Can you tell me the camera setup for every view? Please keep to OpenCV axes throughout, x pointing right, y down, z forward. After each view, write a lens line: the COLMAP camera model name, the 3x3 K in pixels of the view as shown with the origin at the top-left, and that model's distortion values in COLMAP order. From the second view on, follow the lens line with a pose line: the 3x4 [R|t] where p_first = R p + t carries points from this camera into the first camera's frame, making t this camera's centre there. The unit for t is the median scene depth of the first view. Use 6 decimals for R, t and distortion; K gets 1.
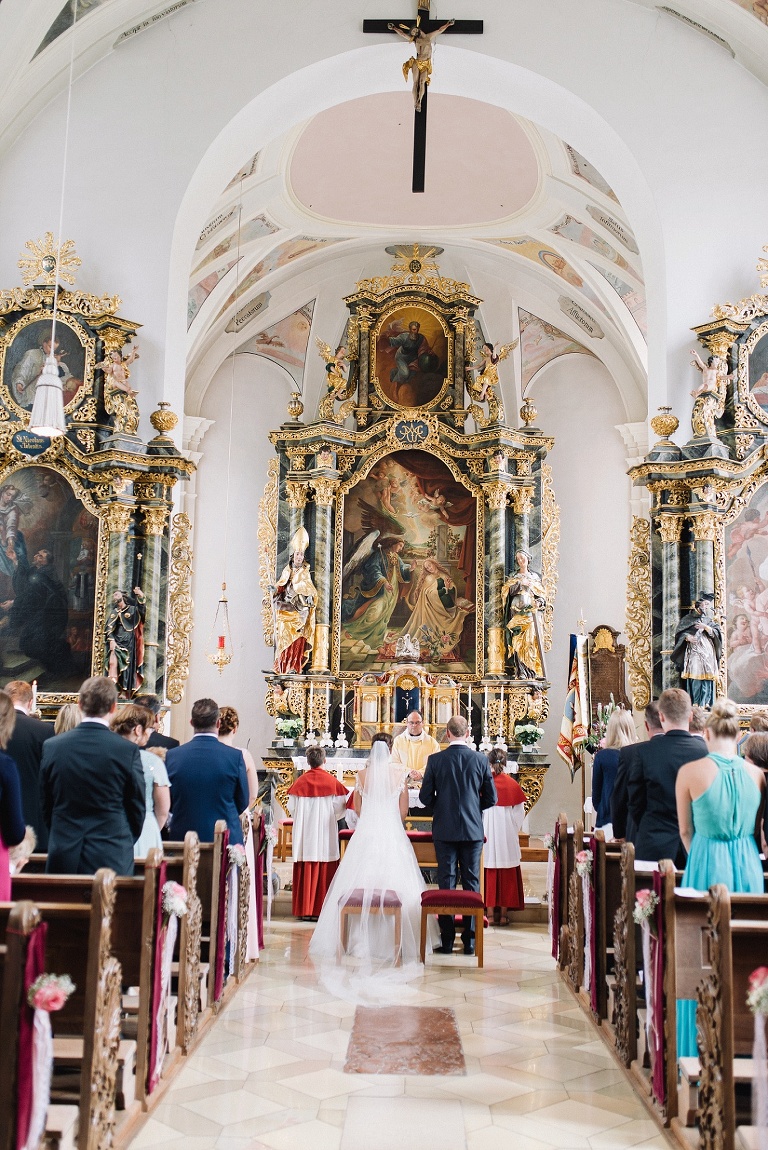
lens RADIAL K [[1196.2, 0, 384.0], [0, 1196.2, 575.0], [0, 0, 1]] dist [-0.005103, -0.016911]
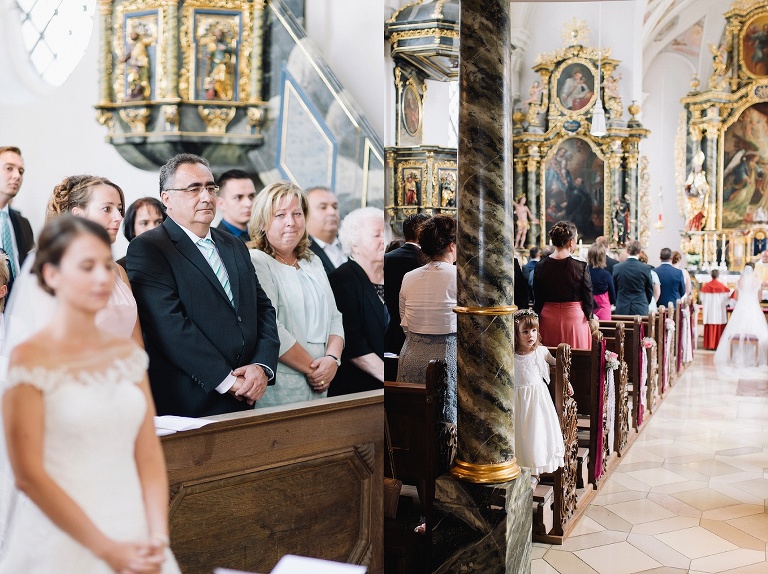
lens RADIAL K [[1188.5, 0, 361.1], [0, 1188.5, 313.0], [0, 0, 1]] dist [-0.005664, 0.135847]
pose [[0.956384, 0.000688, -0.292113, -0.033459], [0.048689, 0.985633, 0.161732, -0.118946], [0.288027, -0.168901, 0.942610, -0.931536]]
